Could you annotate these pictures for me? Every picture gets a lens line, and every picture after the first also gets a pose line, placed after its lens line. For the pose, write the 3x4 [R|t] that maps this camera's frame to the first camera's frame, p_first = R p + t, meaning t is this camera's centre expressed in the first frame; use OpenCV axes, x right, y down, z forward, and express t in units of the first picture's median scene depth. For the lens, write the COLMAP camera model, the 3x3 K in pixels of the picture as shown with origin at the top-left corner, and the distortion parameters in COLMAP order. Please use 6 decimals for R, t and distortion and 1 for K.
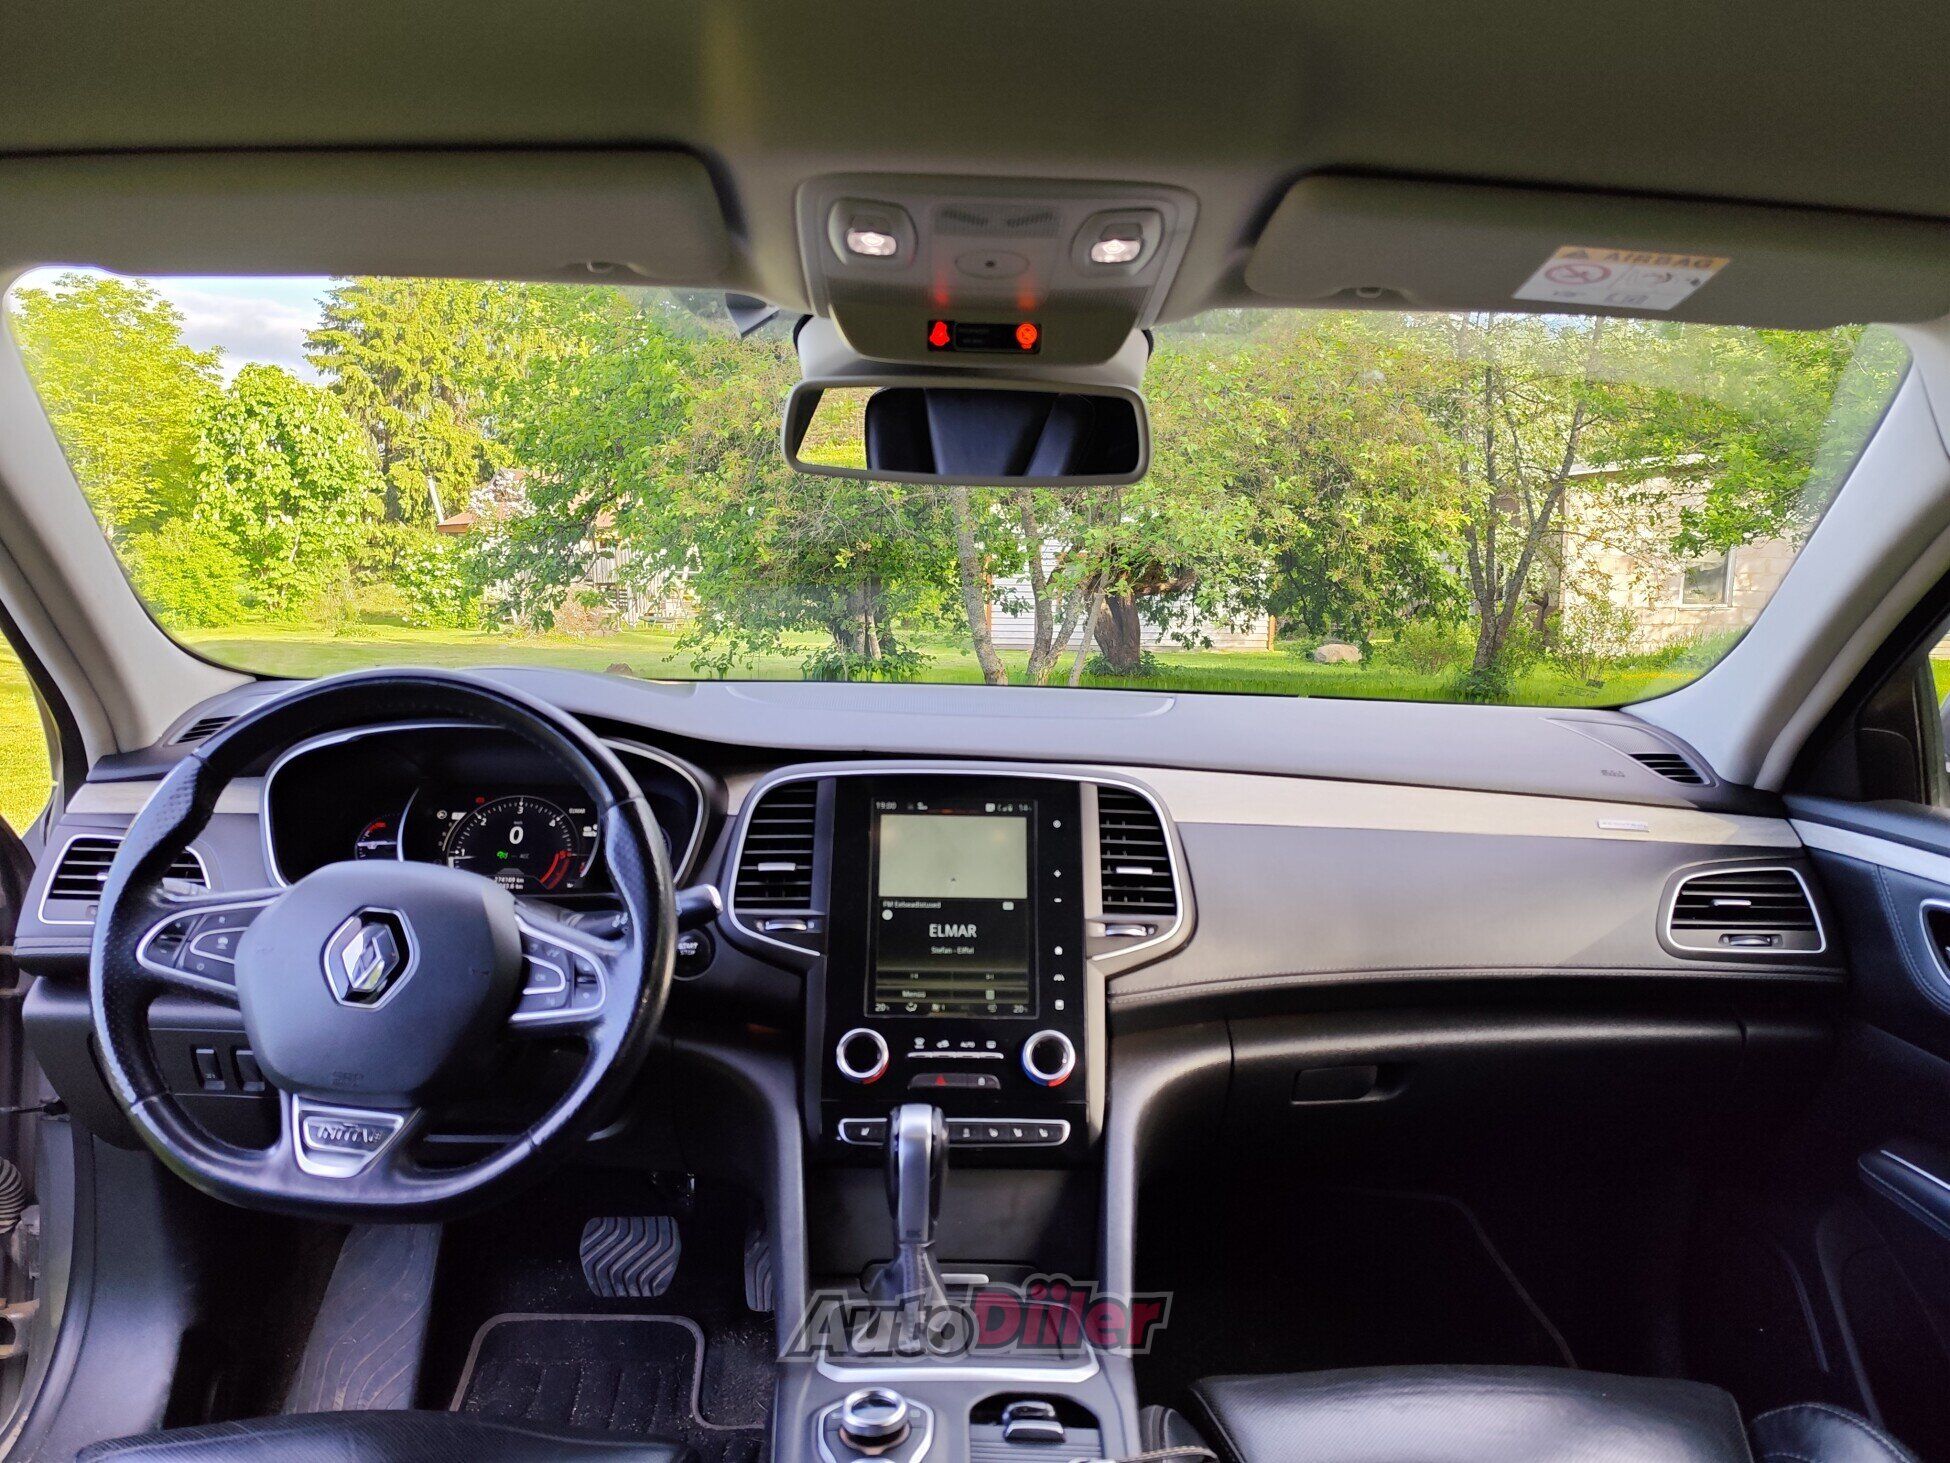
lens RADIAL K [[1474.8, 0, 975.0], [0, 1474.8, 731.5], [0, 0, 1]] dist [0.001778, 0.000985]
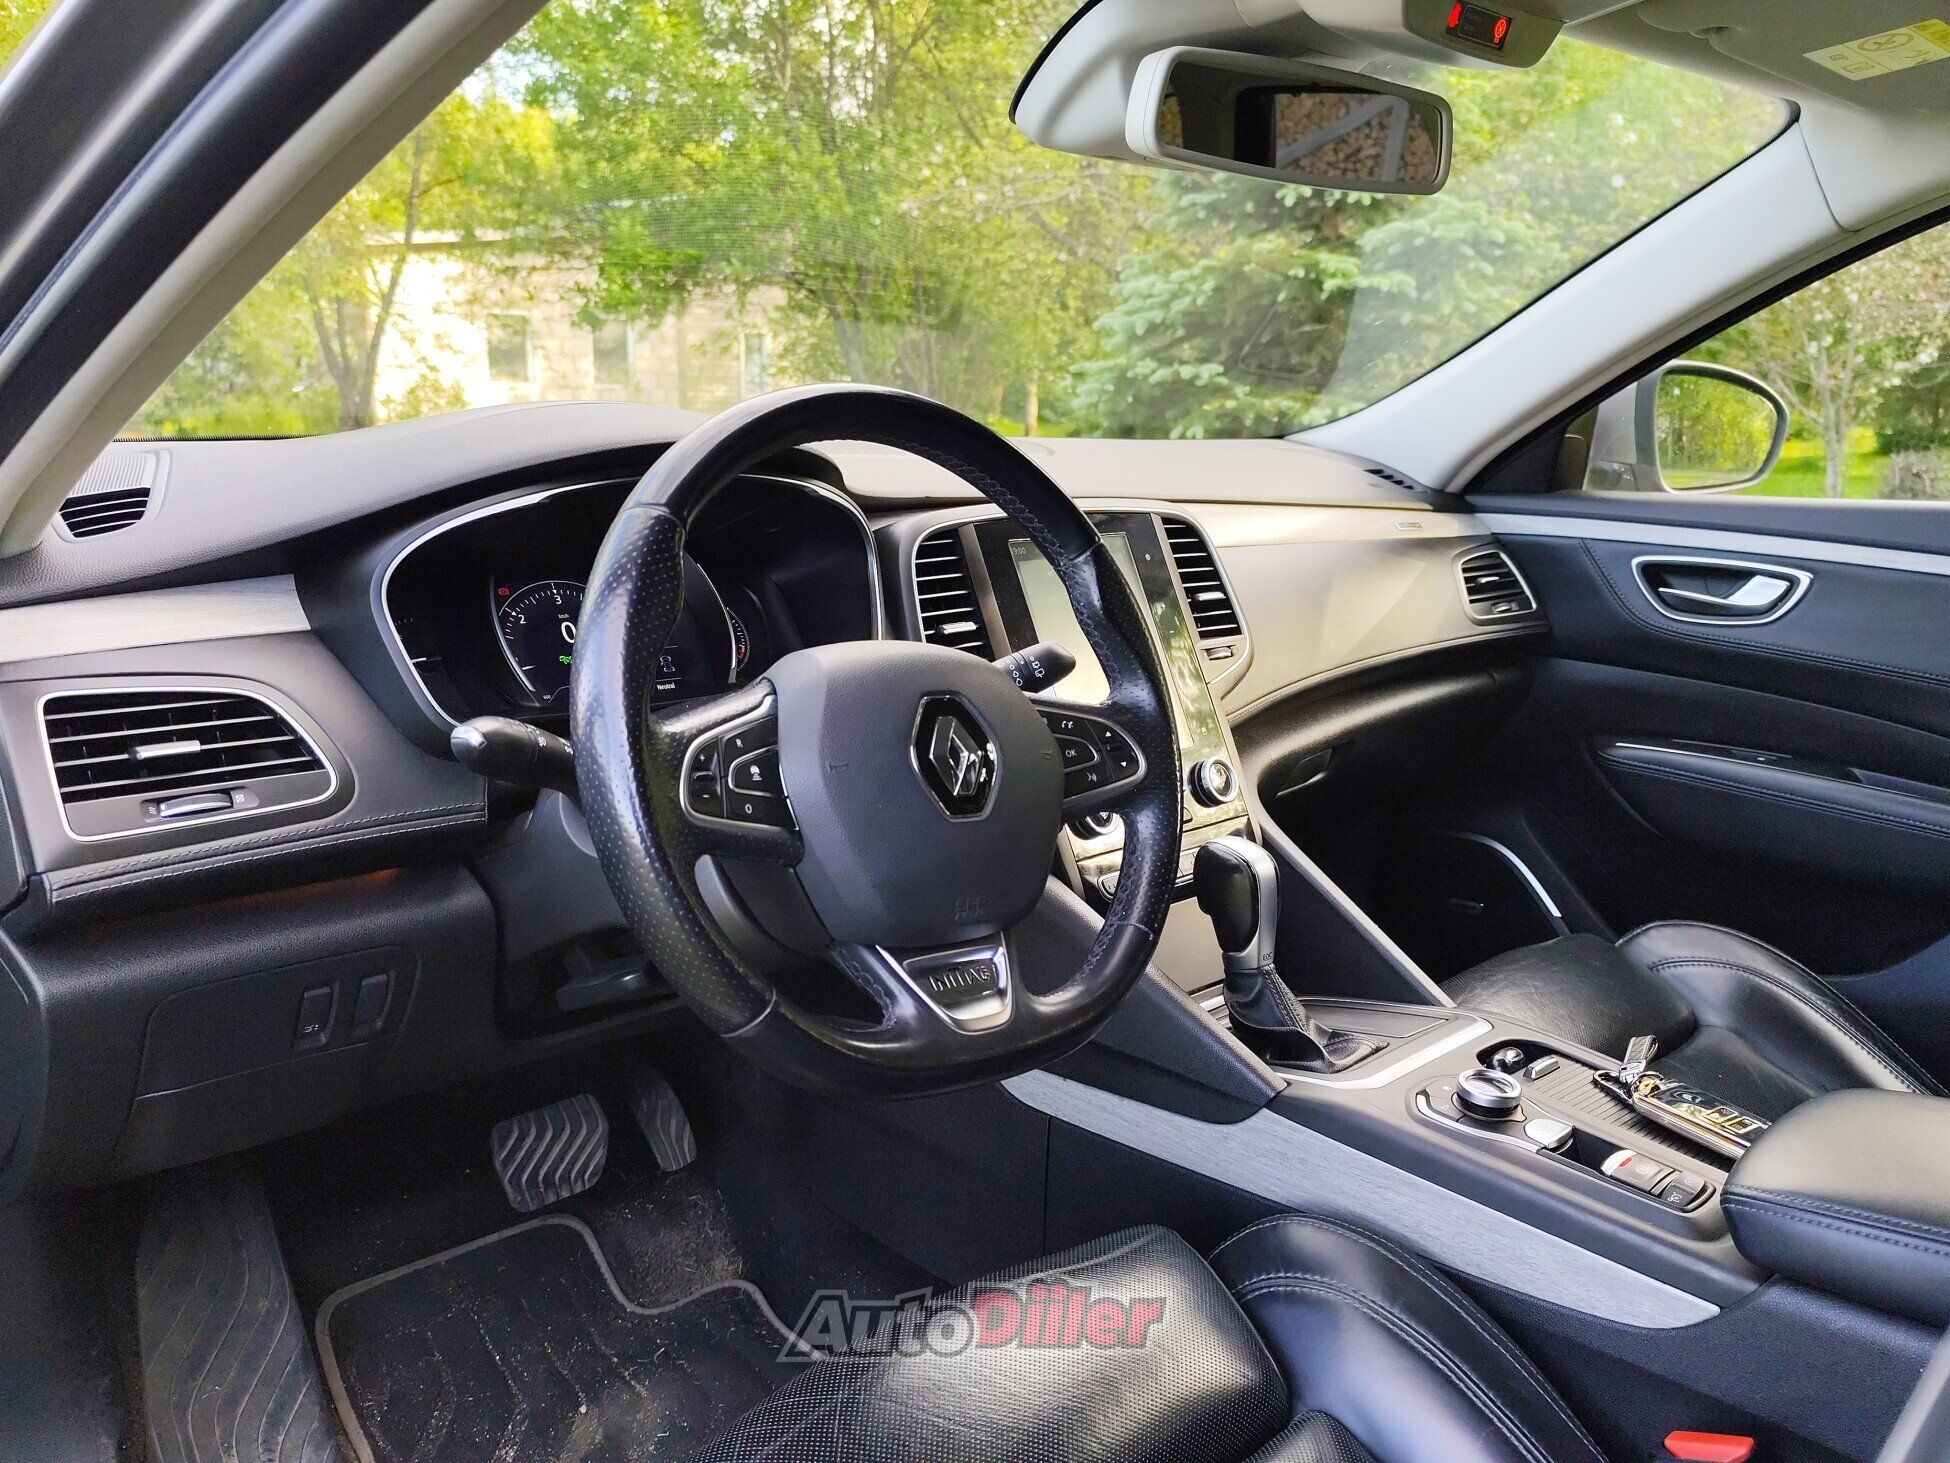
lens RADIAL K [[1474.8, 0, 975.0], [0, 1474.8, 731.5], [0, 0, 1]] dist [0.001778, 0.000985]
pose [[0.743785, -0.150484, 0.651259, -0.660554], [0.053007, 0.984539, 0.166955, 0.006737], [-0.666314, -0.089657, 0.740262, 0.325587]]
